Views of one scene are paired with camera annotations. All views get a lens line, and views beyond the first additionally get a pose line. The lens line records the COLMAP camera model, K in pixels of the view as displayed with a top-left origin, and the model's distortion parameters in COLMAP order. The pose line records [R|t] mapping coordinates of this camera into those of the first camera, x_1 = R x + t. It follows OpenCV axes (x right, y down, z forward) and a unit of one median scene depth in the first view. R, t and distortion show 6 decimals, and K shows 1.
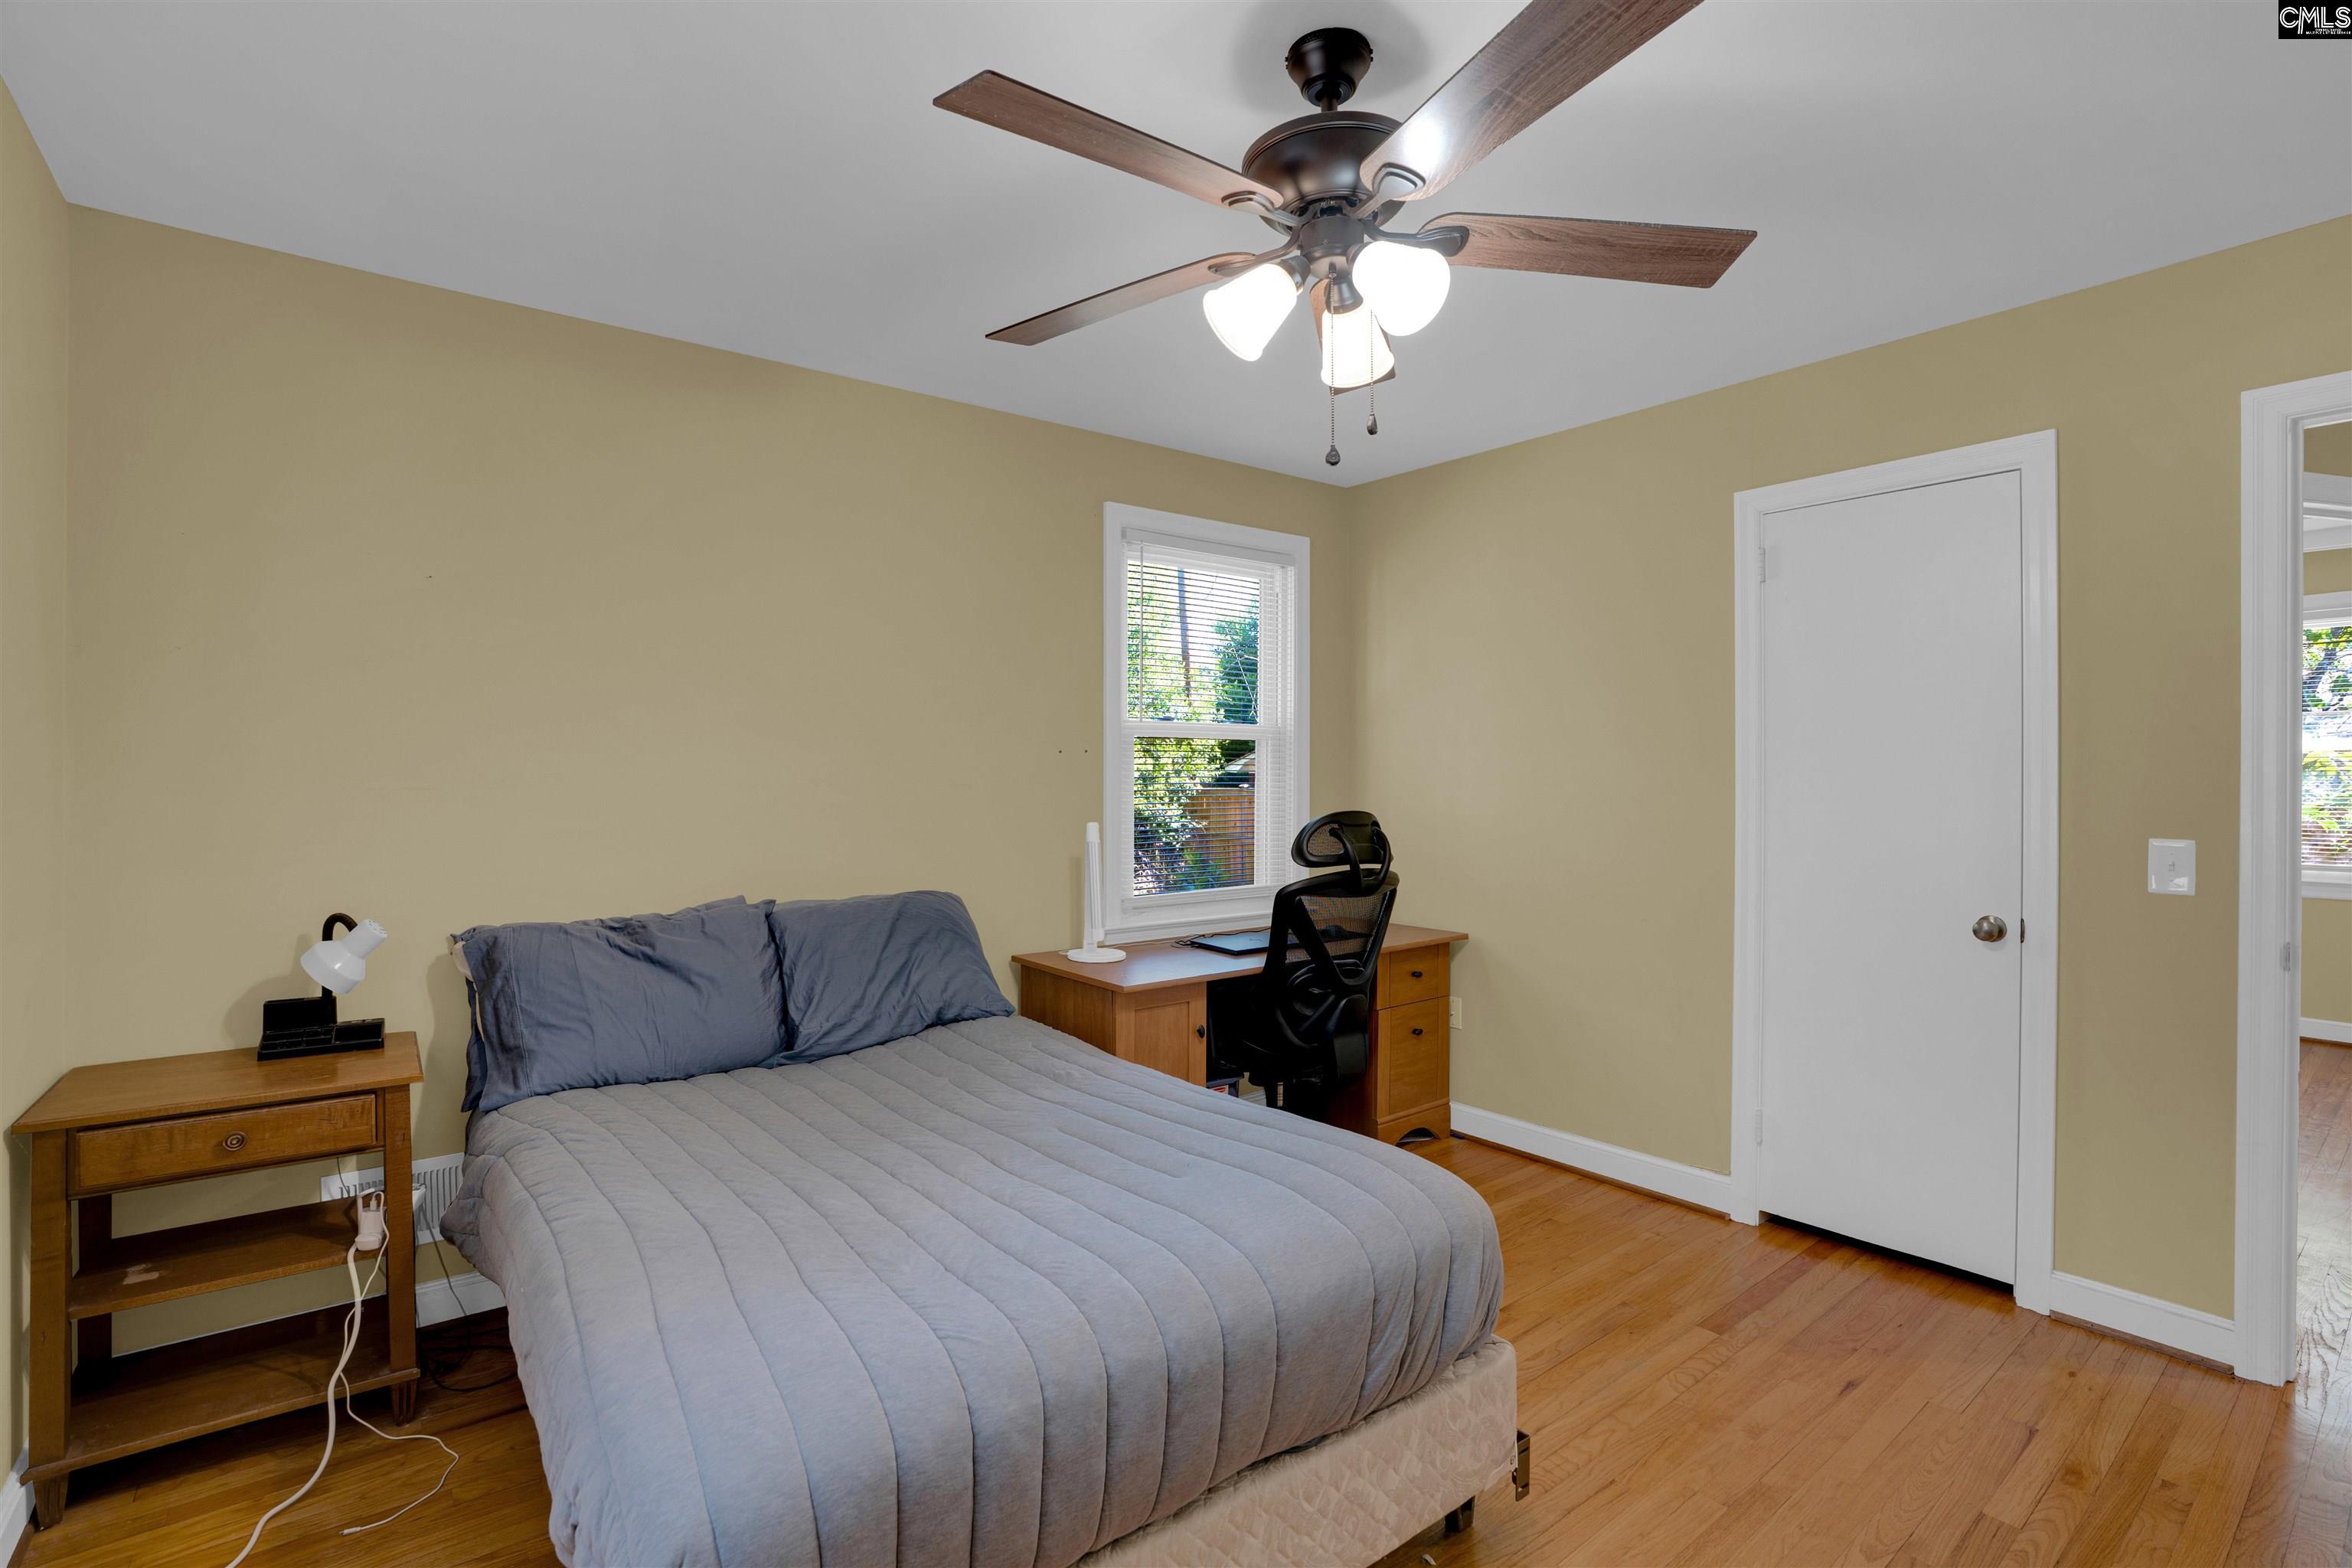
lens RADIAL K [[1099.6, 0, 1162.8], [0, 1099.6, 770.9], [0, 0, 1]] dist [-0.038368, 0.007935]
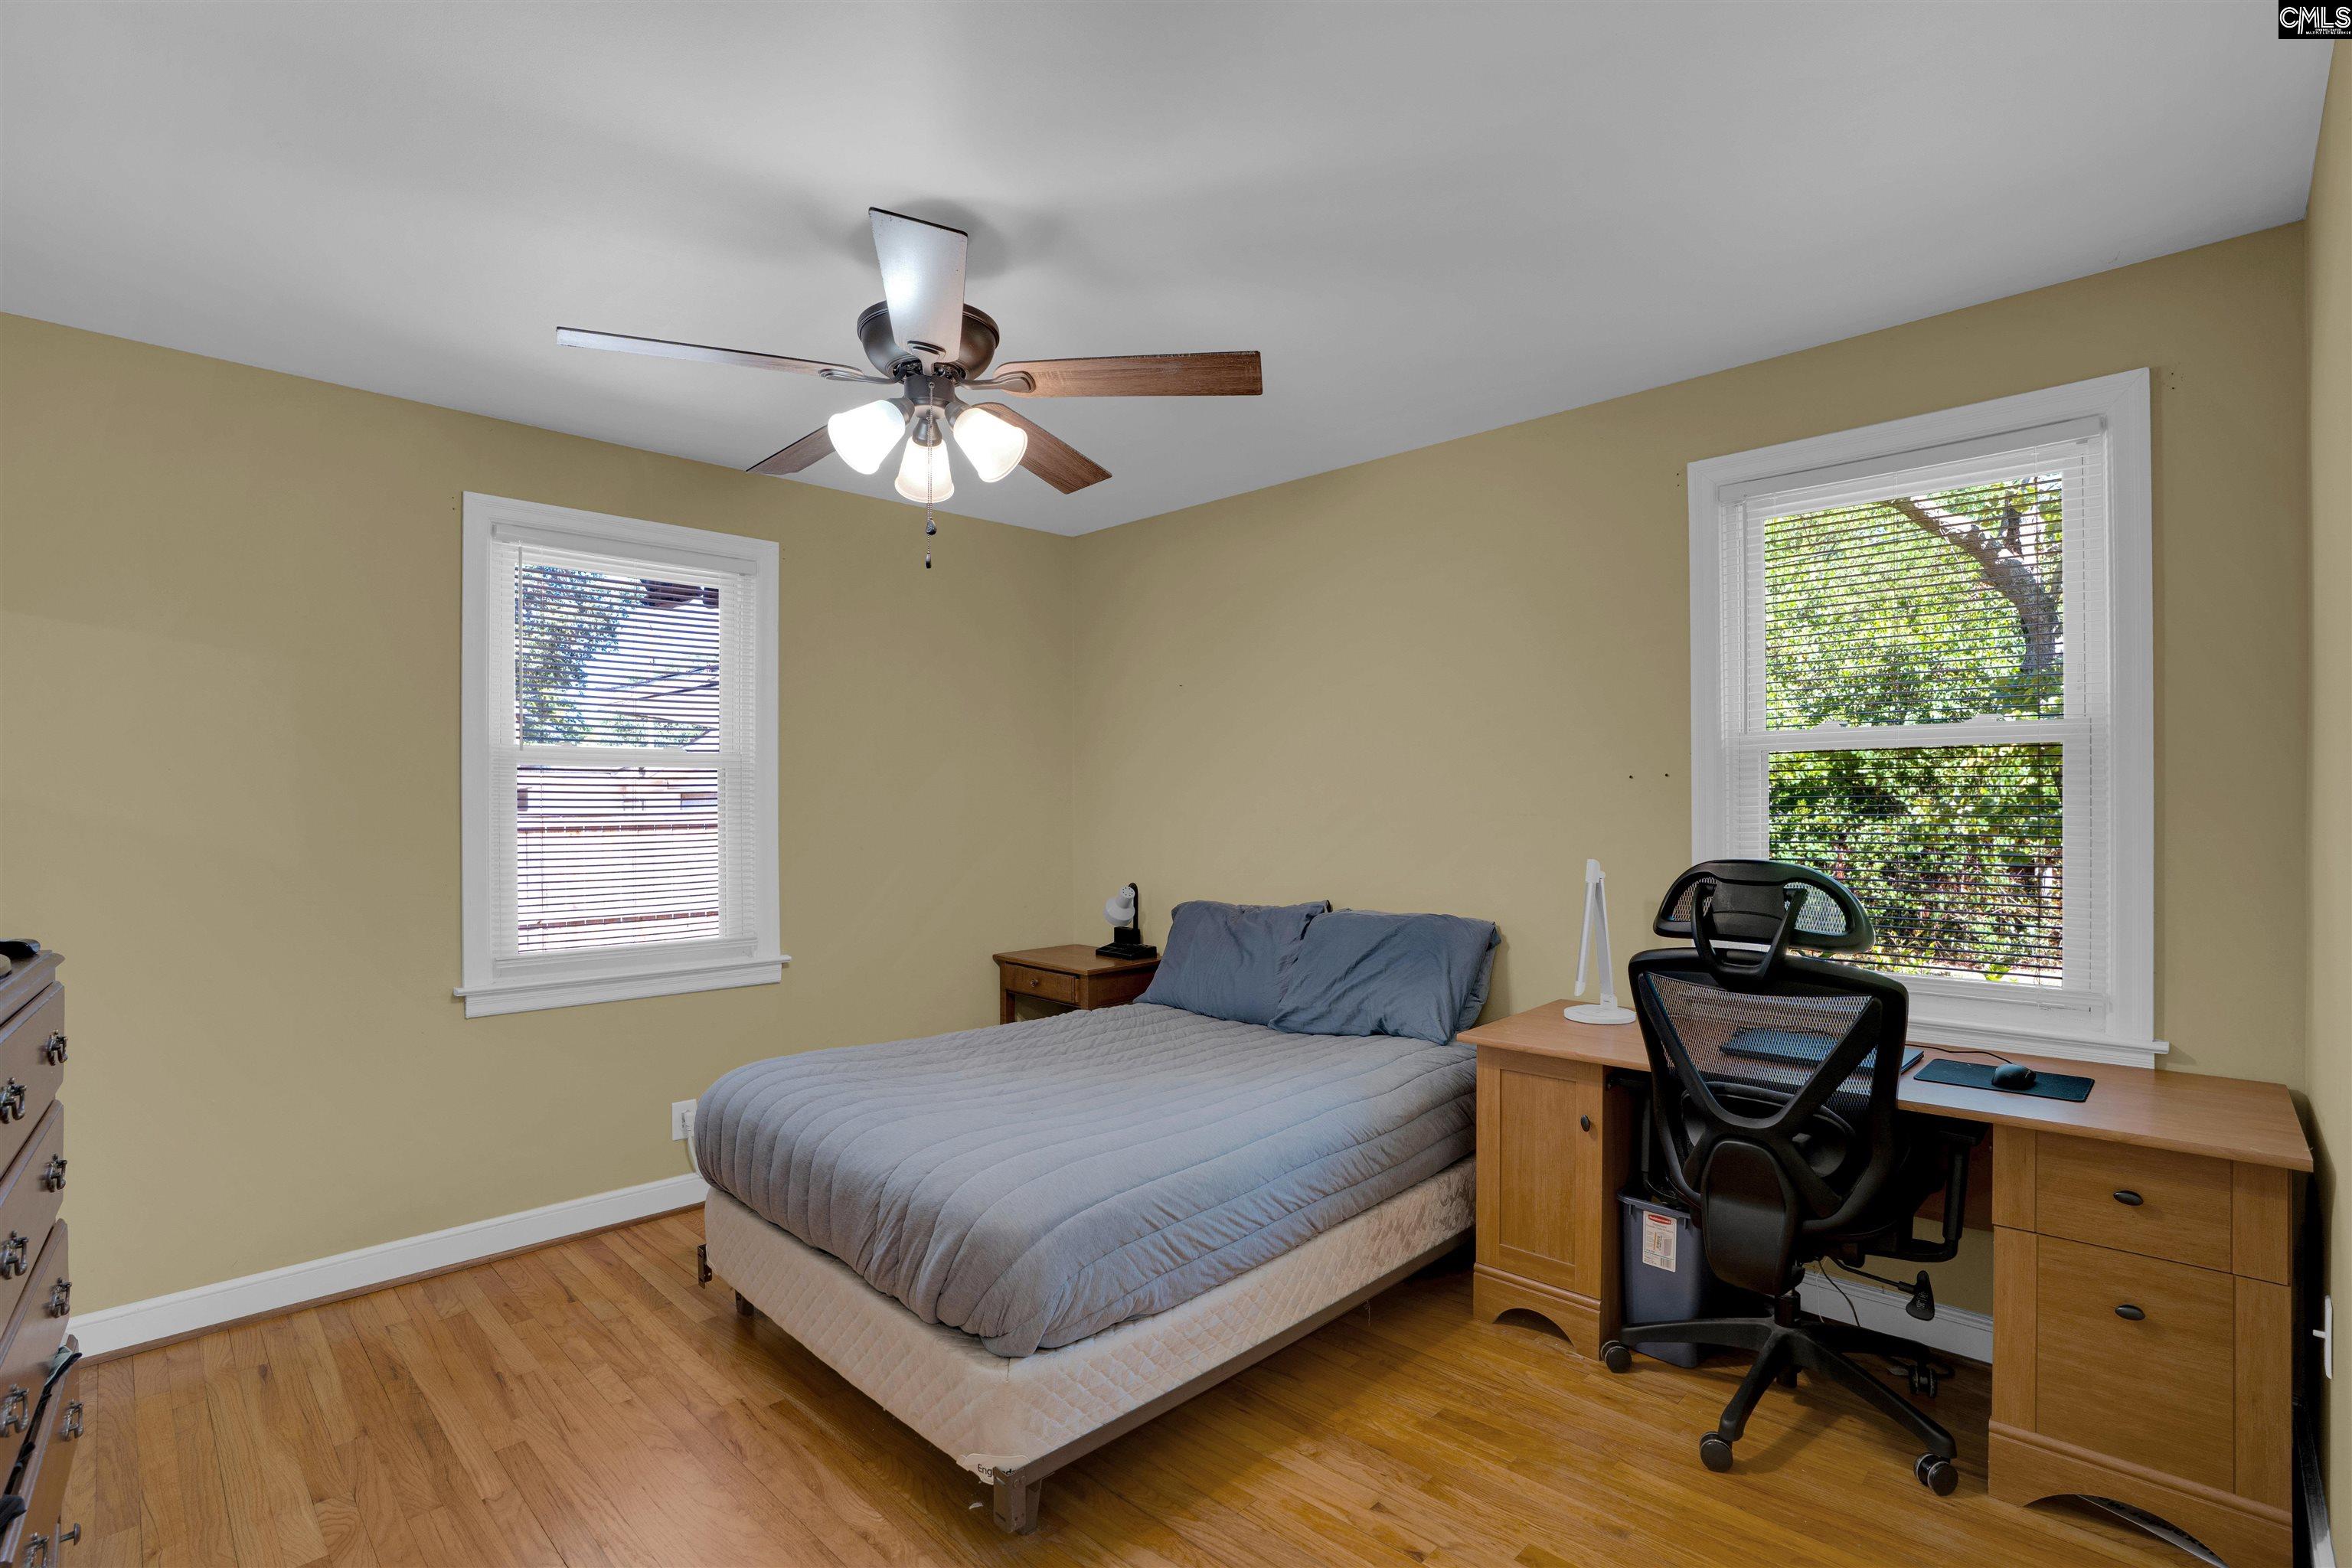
lens RADIAL K [[1099.6, 0, 1173.4], [0, 1099.6, 793.6], [0, 0, 1]] dist [-0.038368, 0.007935]
pose [[0.143273, -0.009782, -0.989635, 0.891259], [0.008268, 0.999928, -0.008686, -0.000533], [0.989649, -0.006937, 0.143343, 0.669140]]
